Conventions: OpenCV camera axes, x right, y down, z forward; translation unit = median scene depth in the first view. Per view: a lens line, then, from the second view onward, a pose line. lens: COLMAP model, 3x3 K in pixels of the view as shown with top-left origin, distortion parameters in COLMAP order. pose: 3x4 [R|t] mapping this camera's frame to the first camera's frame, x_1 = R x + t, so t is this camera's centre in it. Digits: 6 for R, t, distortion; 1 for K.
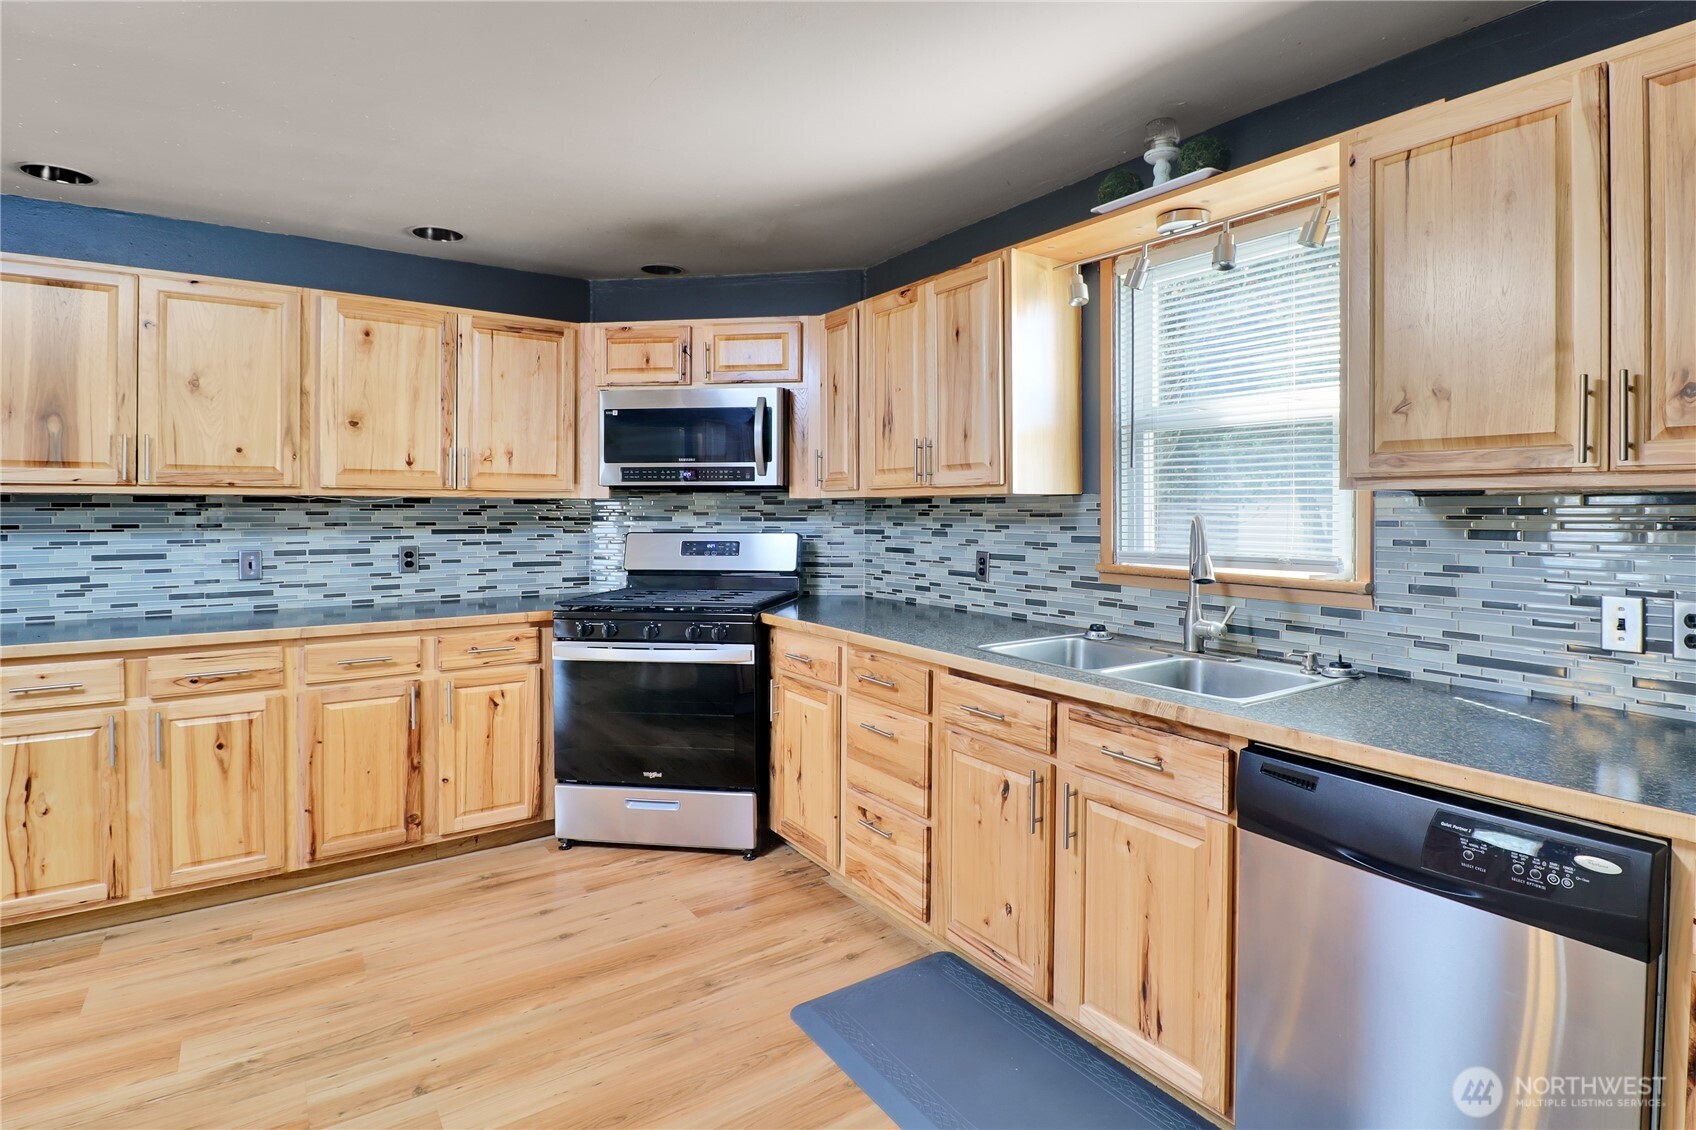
lens RADIAL K [[835.7, 0, 848.2], [0, 835.7, 514.6], [0, 0, 1]] dist [0.026158, -0.027919]
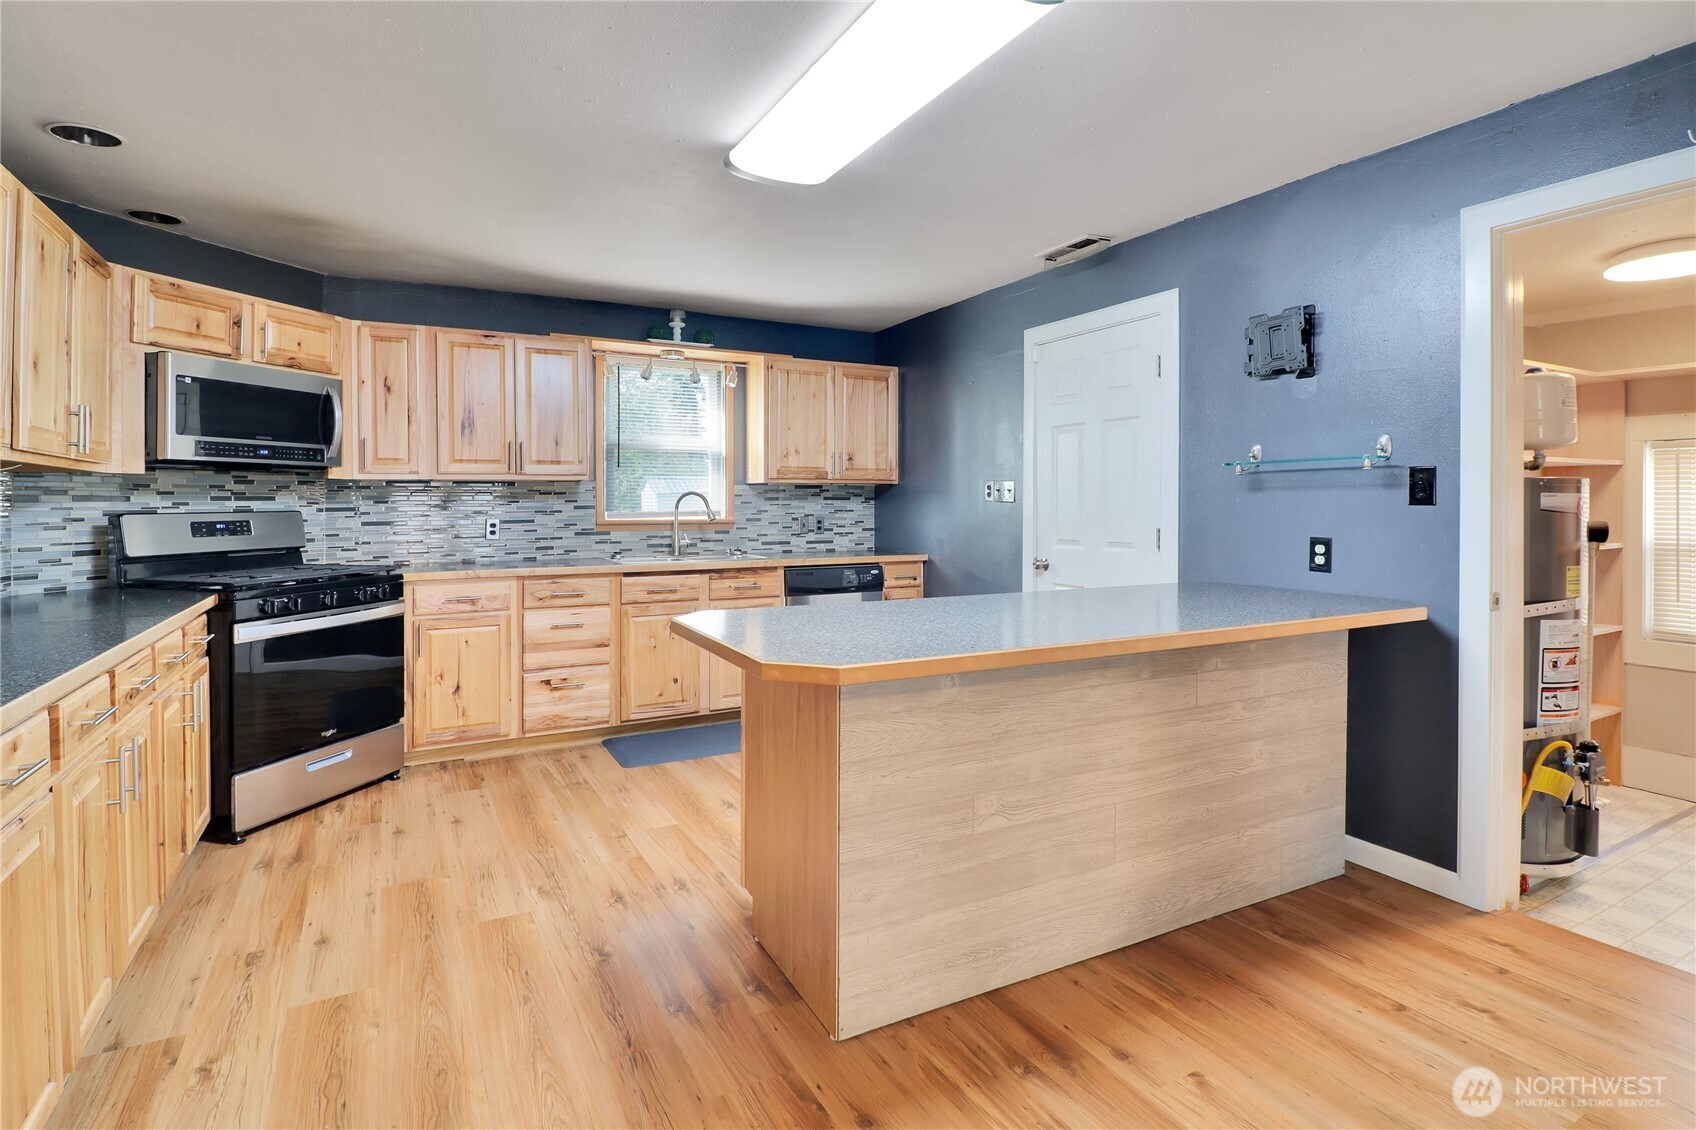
lens RADIAL K [[708.0, 0, 844.6], [0, 708.0, 504.0], [0, 0, 1]] dist [0.044836, 0.000013]
pose [[0.207692, -0.011002, 0.978132, -1.061022], [0.009848, 0.999910, 0.009156, 0.014722], [-0.978145, 0.007731, 0.207782, 0.162863]]
